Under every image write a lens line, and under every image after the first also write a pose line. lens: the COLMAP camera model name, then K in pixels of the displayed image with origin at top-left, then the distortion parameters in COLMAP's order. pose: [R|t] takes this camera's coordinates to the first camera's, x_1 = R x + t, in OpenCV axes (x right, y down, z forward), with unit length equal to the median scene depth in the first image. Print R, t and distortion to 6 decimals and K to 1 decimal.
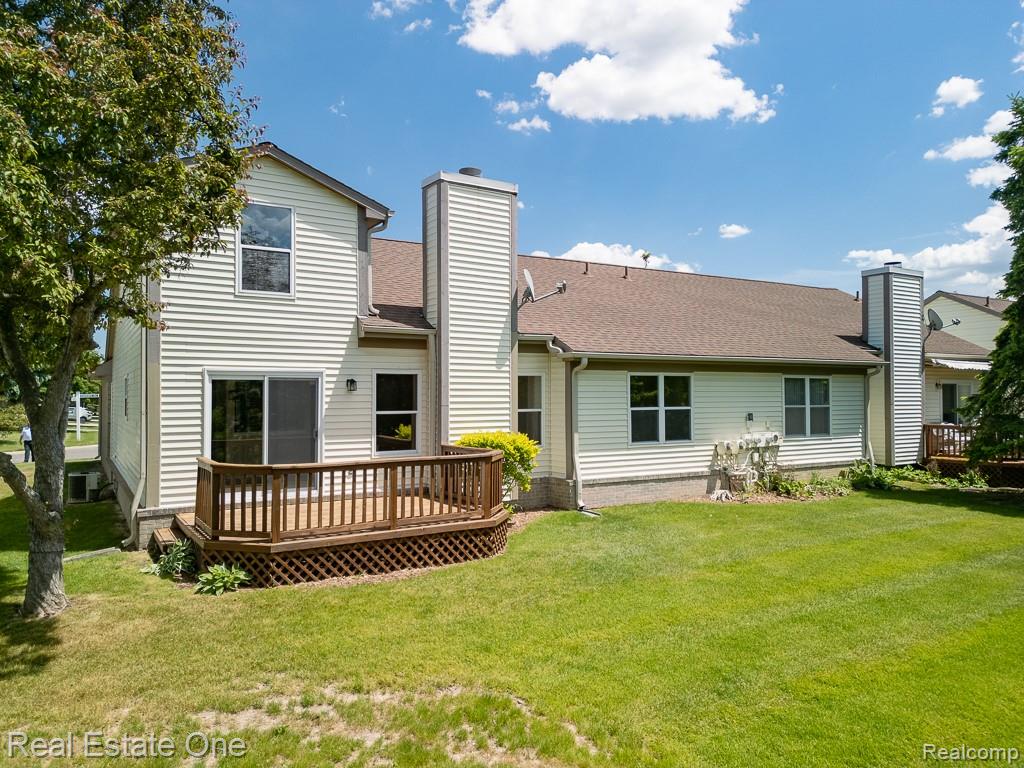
lens RADIAL K [[717.1, 0, 513.8], [0, 717.1, 372.8], [0, 0, 1]] dist [0.050258, -0.041122]
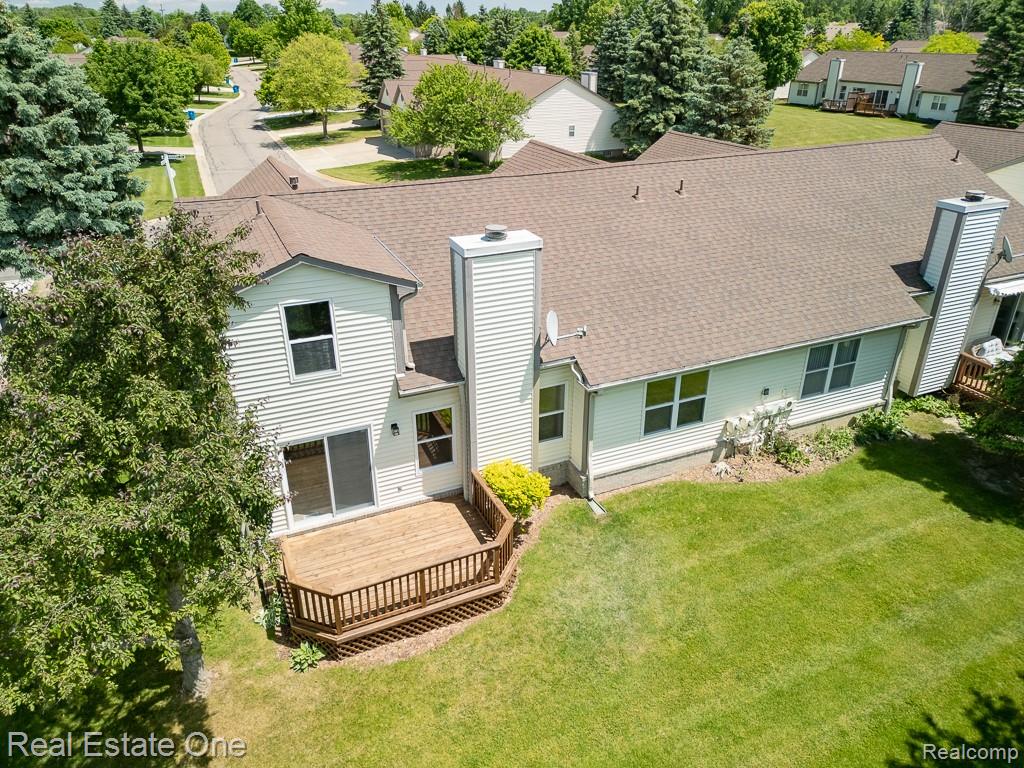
lens RADIAL K [[717.1, 0, 512.4], [0, 717.1, 372.7], [0, 0, 1]] dist [0.050258, -0.041122]
pose [[0.991724, 0.057358, -0.114861, 0.096258], [0.001788, 0.888396, 0.459075, -0.598487], [0.128374, -0.455481, 0.880941, 0.017547]]
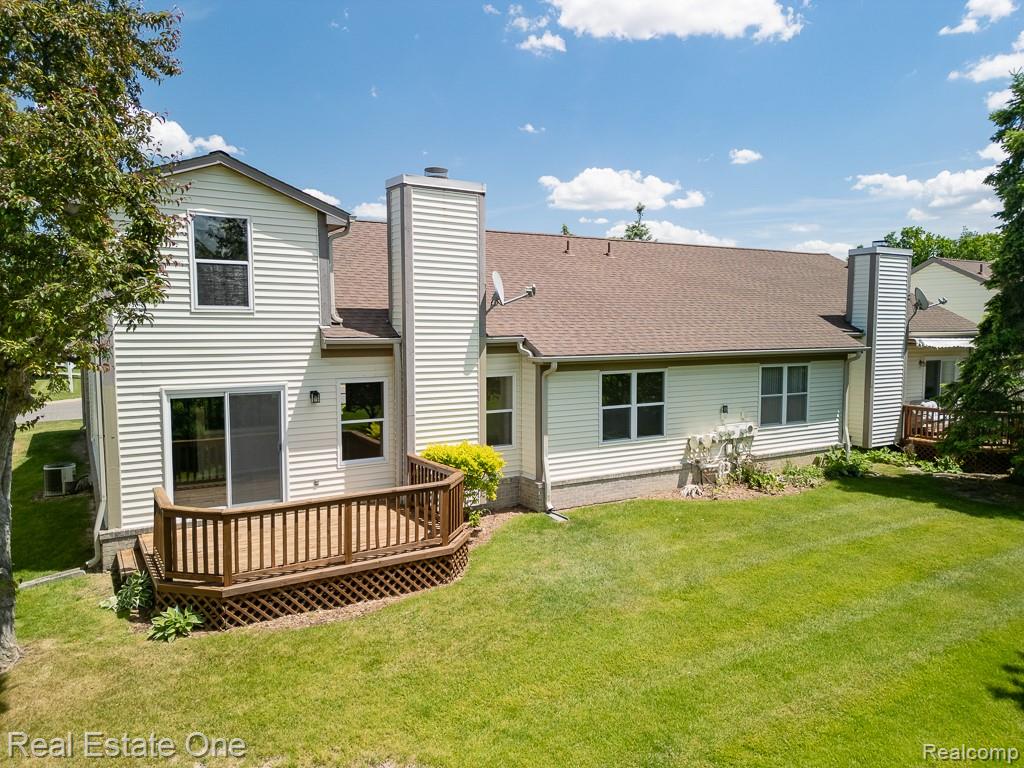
lens RADIAL K [[717.1, 0, 513.6], [0, 717.1, 374.5], [0, 0, 1]] dist [0.050258, -0.041122]
pose [[0.999992, 0.003121, -0.002561, 0.049115], [-0.002851, 0.995057, 0.099263, -0.110174], [0.002858, -0.099255, 0.995058, 0.015535]]
